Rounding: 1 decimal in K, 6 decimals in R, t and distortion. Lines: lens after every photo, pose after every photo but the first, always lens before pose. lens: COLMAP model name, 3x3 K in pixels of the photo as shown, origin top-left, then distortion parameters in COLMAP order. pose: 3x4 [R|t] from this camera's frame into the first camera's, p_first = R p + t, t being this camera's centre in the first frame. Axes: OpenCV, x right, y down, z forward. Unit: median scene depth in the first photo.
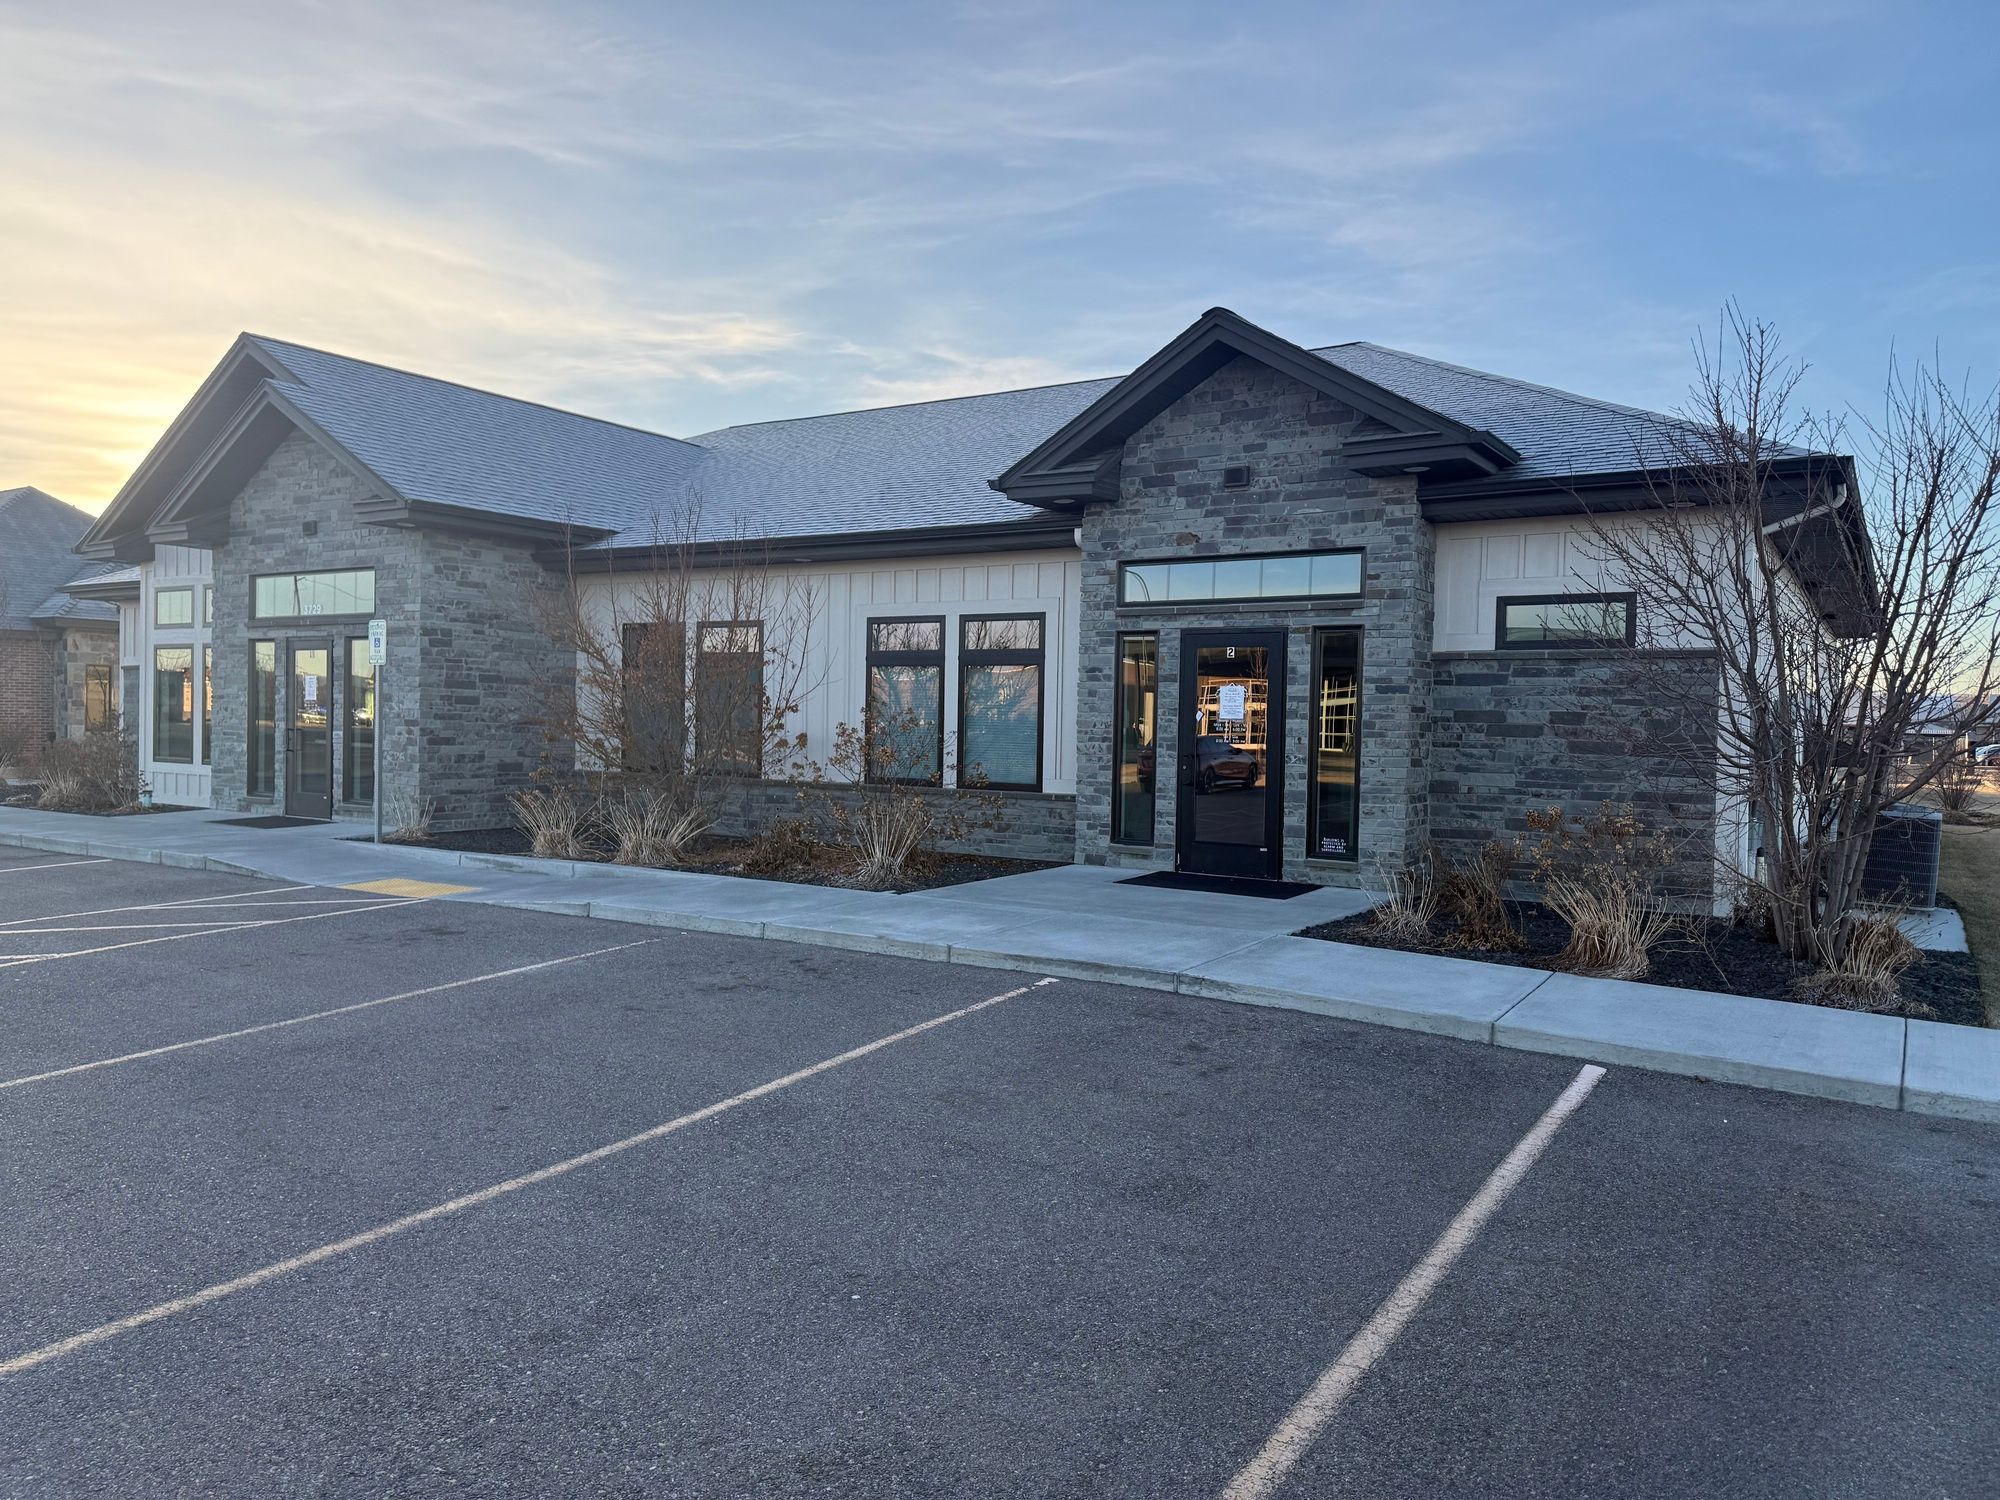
lens RADIAL K [[1394.5, 0, 1011.8], [0, 1394.5, 746.9], [0, 0, 1]] dist [0.079449, -0.027701]
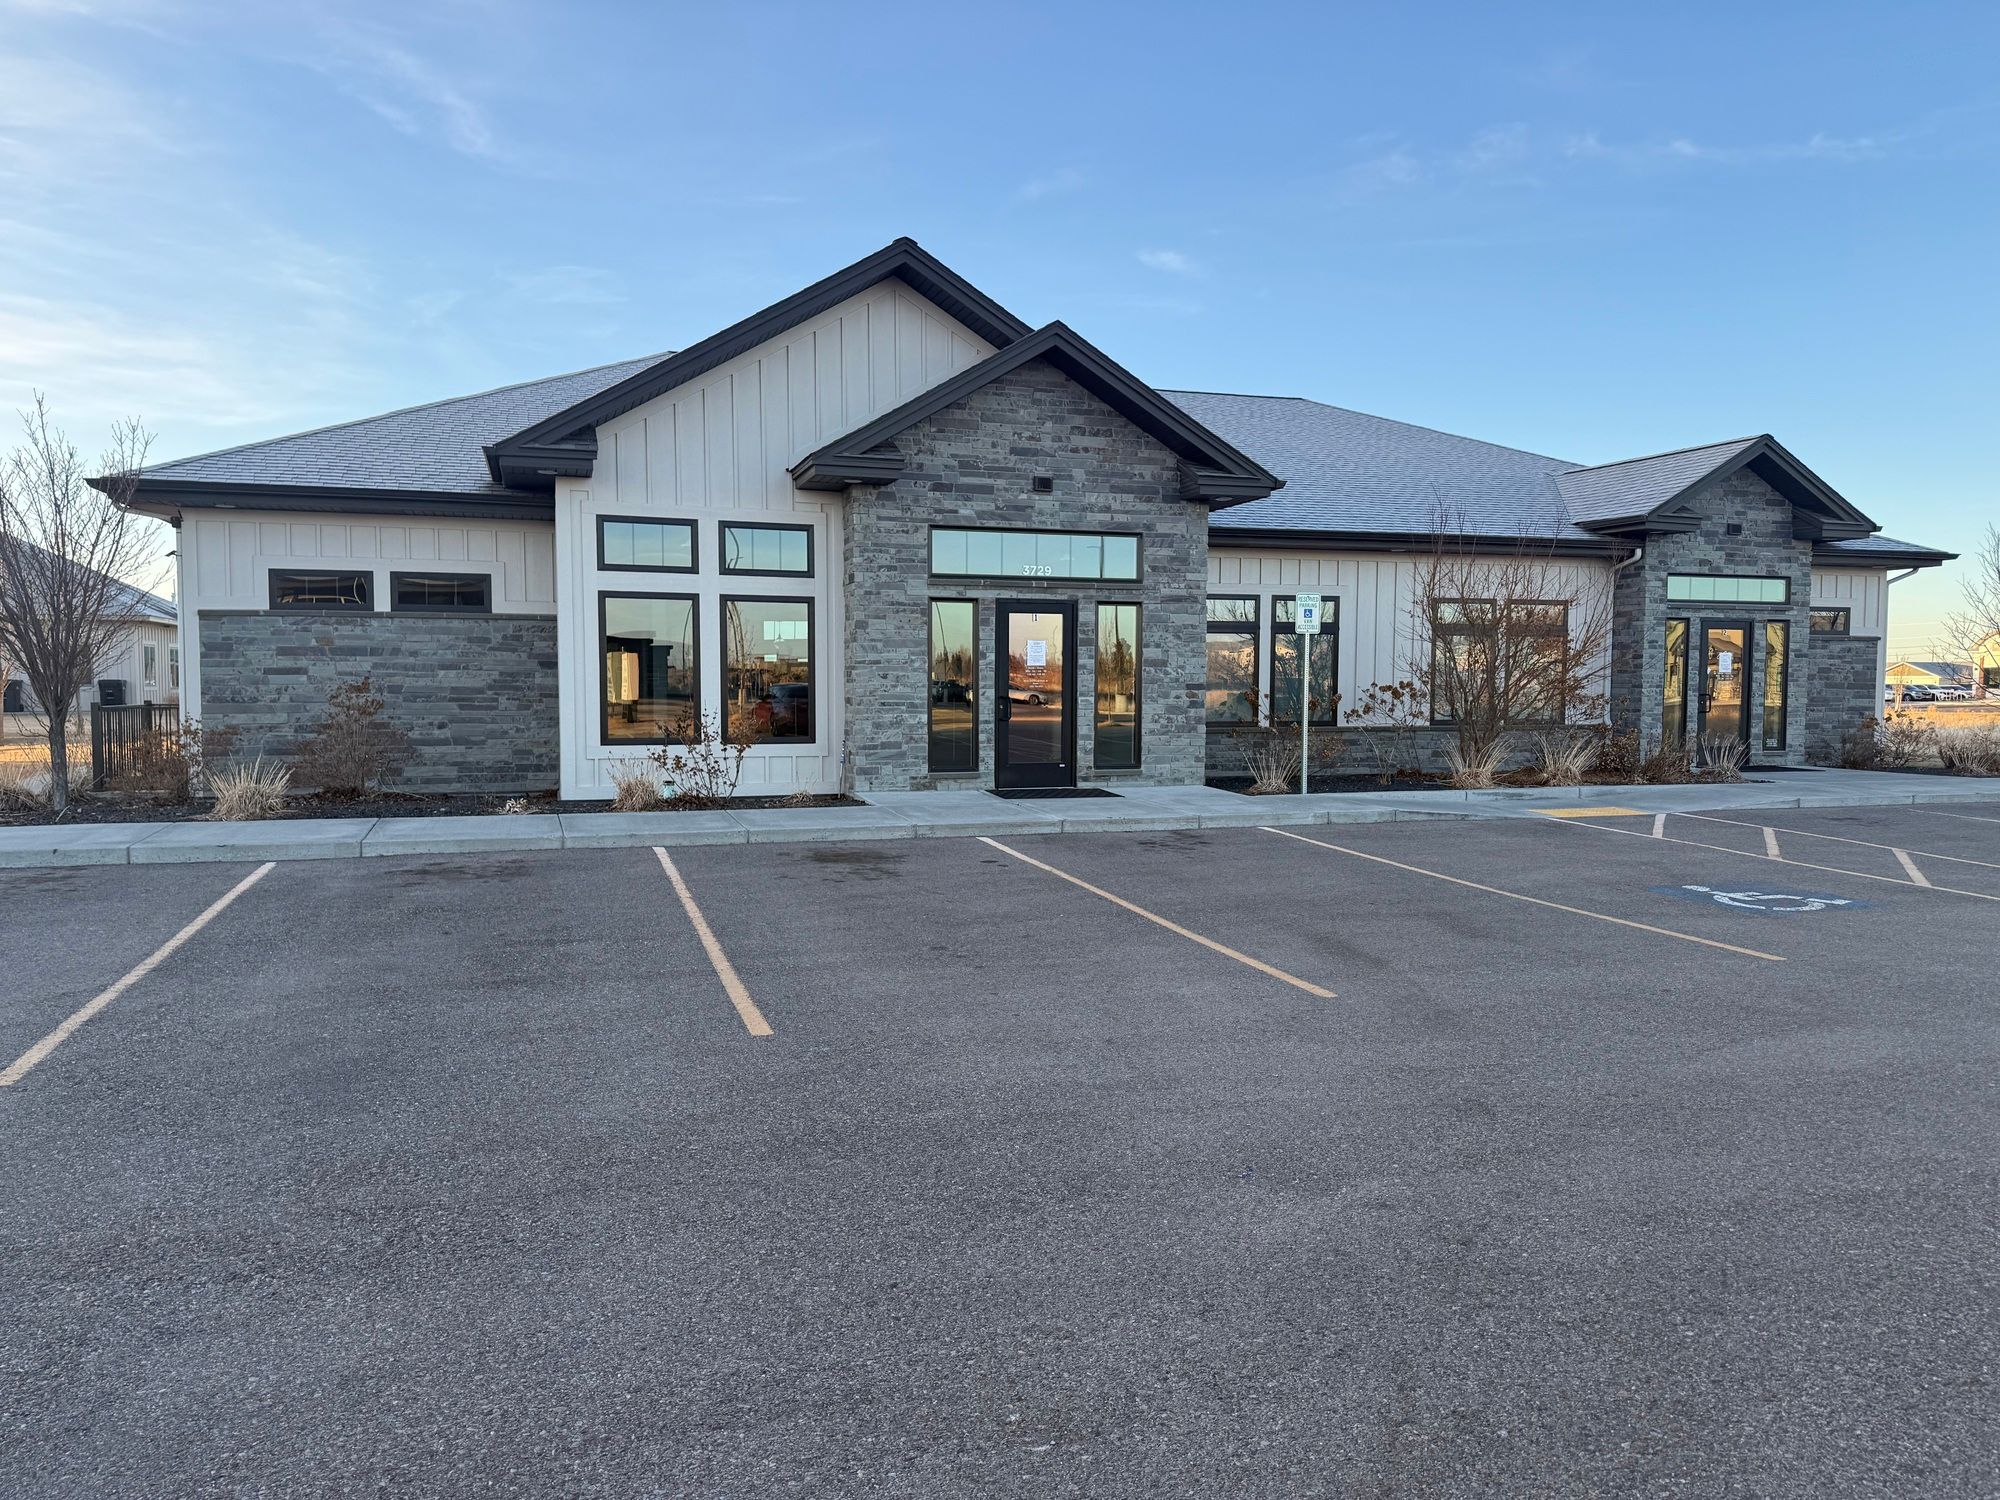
lens RADIAL K [[1394.5, 0, 994.9], [0, 1394.5, 759.1], [0, 0, 1]] dist [0.079449, -0.027701]
pose [[0.628986, -0.060240, 0.775079, -1.257113], [0.021209, 0.997952, 0.060351, -0.027676], [-0.777128, -0.021521, 0.628975, 0.435210]]
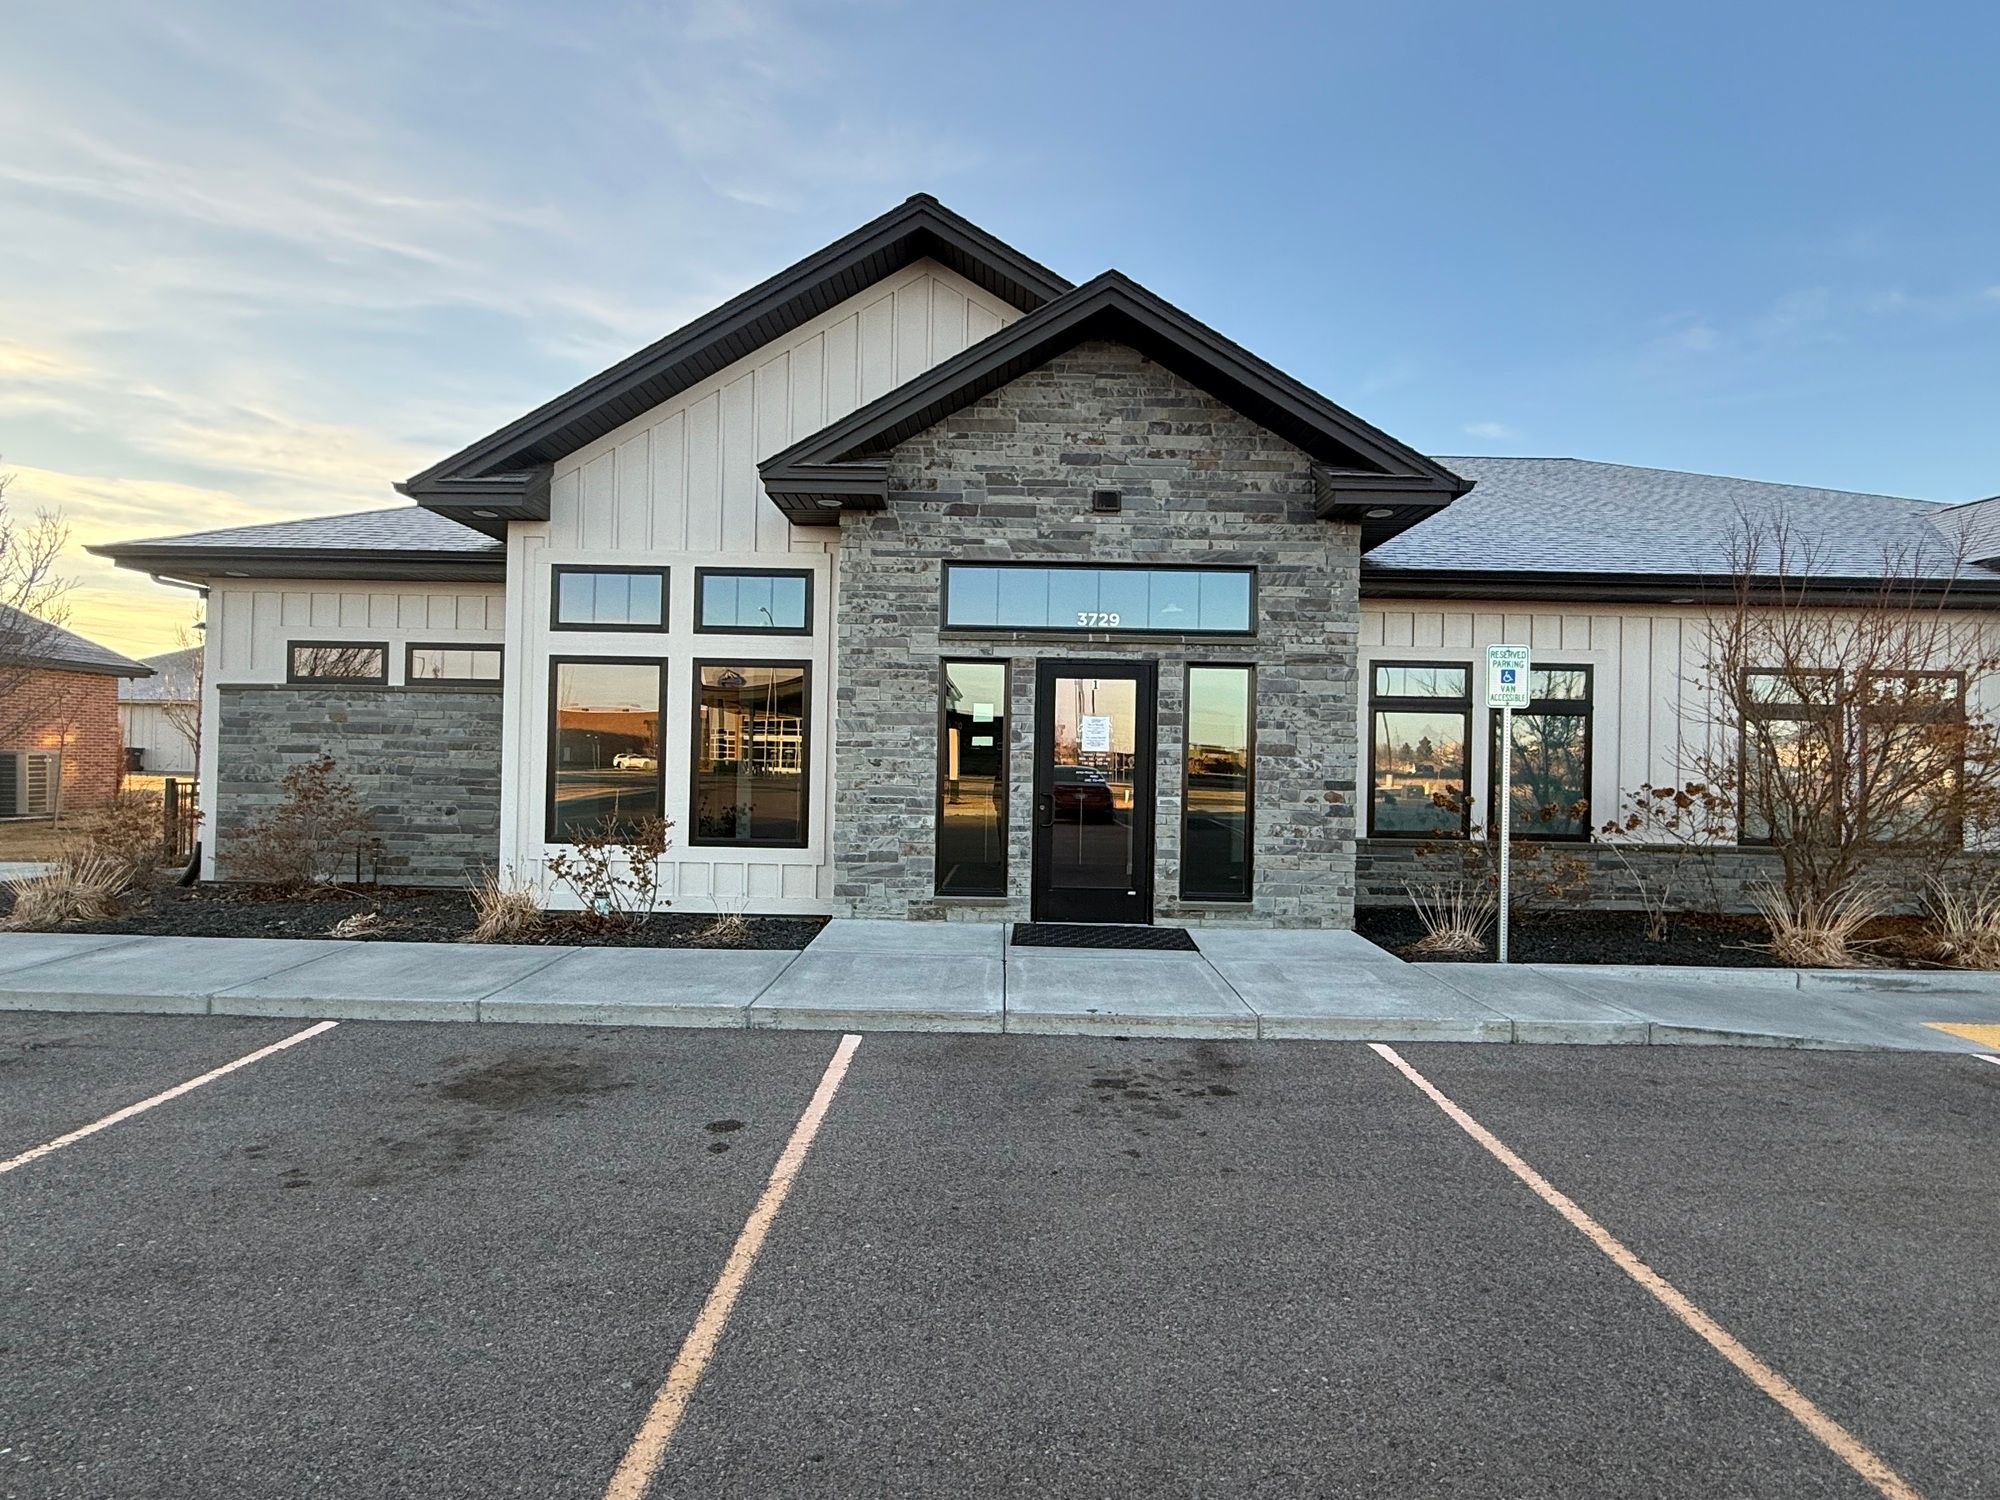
lens RADIAL K [[1054.7, 0, 998.1], [0, 1054.7, 746.5], [0, 0, 1]] dist [-0.007352, -0.003031]
pose [[0.841344, 0.005969, 0.540468, -0.817165], [0.005045, 0.999809, -0.018895, -0.026310], [-0.540477, 0.018624, 0.841153, 0.605418]]
